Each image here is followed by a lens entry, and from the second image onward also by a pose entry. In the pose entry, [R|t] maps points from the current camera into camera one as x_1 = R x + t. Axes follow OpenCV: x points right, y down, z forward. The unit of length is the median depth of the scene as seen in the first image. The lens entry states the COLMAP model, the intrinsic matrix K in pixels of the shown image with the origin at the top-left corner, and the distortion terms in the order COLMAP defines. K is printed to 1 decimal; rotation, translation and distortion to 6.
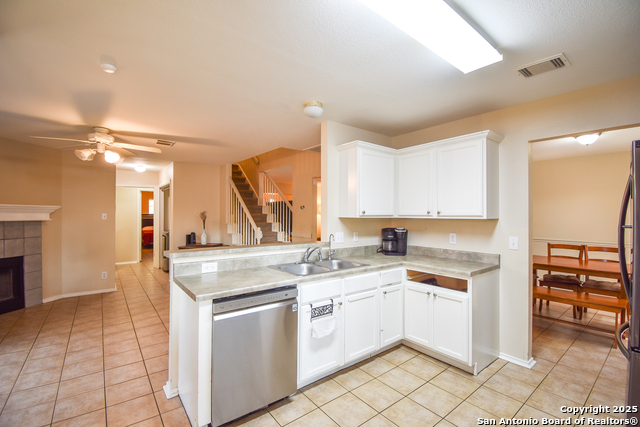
lens RADIAL K [[282.3, 0, 320.2], [0, 282.3, 213.7], [0, 0, 1]] dist [0.001220, -0.014062]
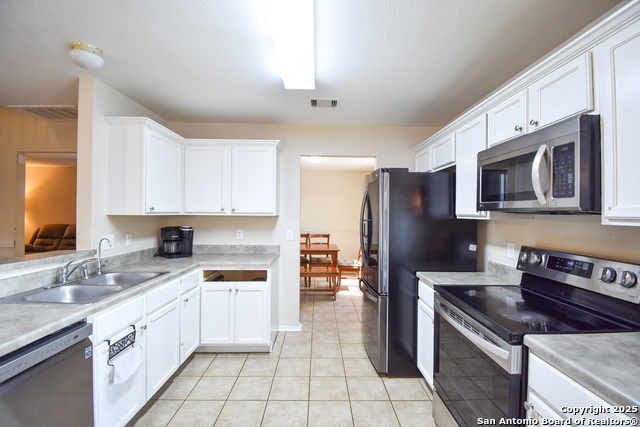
lens RADIAL K [[282.3, 0, 322.3], [0, 282.3, 213.9], [0, 0, 1]] dist [0.001220, -0.014062]
pose [[0.599981, -0.002259, 0.800011, -0.218914], [-0.009135, 0.999911, 0.009675, -0.002045], [-0.799962, -0.013113, 0.599907, 0.136628]]
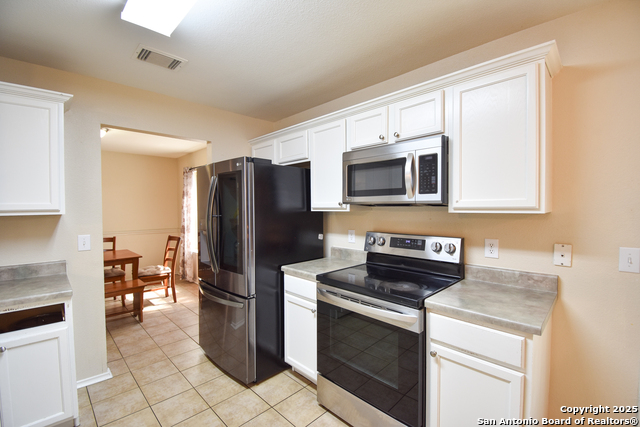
lens RADIAL K [[282.3, 0, 323.0], [0, 282.3, 214.1], [0, 0, 1]] dist [0.001220, -0.014062]
pose [[-0.132916, -0.029105, 0.990700, -0.210920], [0.003079, 0.999552, 0.029779, -0.001872], [-0.991123, 0.007009, -0.132766, 0.410526]]
